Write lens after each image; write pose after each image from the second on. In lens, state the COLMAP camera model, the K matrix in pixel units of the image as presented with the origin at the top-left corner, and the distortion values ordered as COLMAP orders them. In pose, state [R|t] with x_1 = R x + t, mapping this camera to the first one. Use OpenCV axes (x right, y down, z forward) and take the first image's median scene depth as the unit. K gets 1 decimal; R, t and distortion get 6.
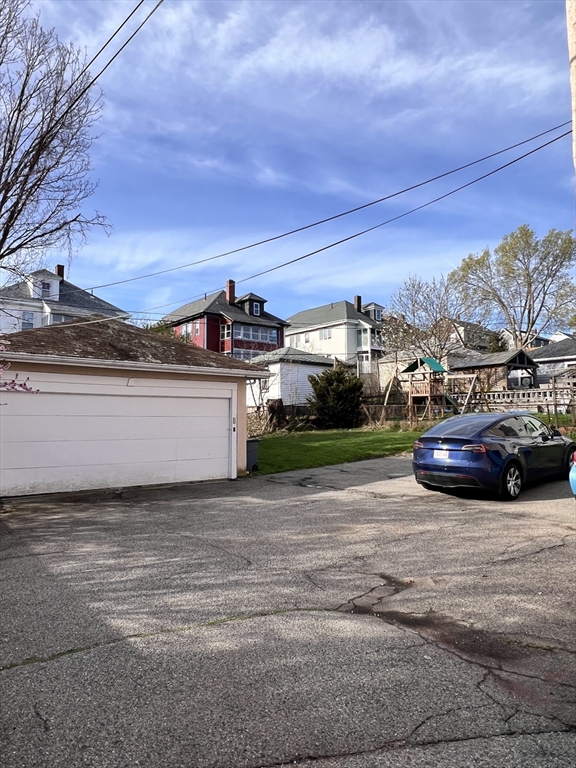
lens RADIAL K [[492.3, 0, 288.0], [0, 492.3, 384.0], [0, 0, 1]] dist [-0.000197, -0.000136]
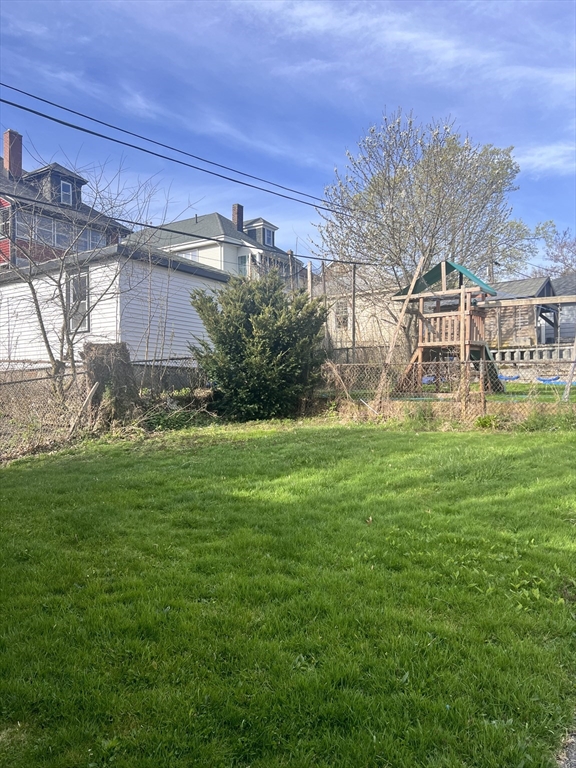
lens RADIAL K [[619.3, 0, 288.0], [0, 619.3, 384.0], [0, 0, 1]] dist [0.093075, 0.001224]
pose [[0.965642, 0.002364, 0.259865, -0.016338], [-0.015434, 0.998715, 0.048267, 0.034703], [-0.259417, -0.050619, 0.964438, 0.485420]]
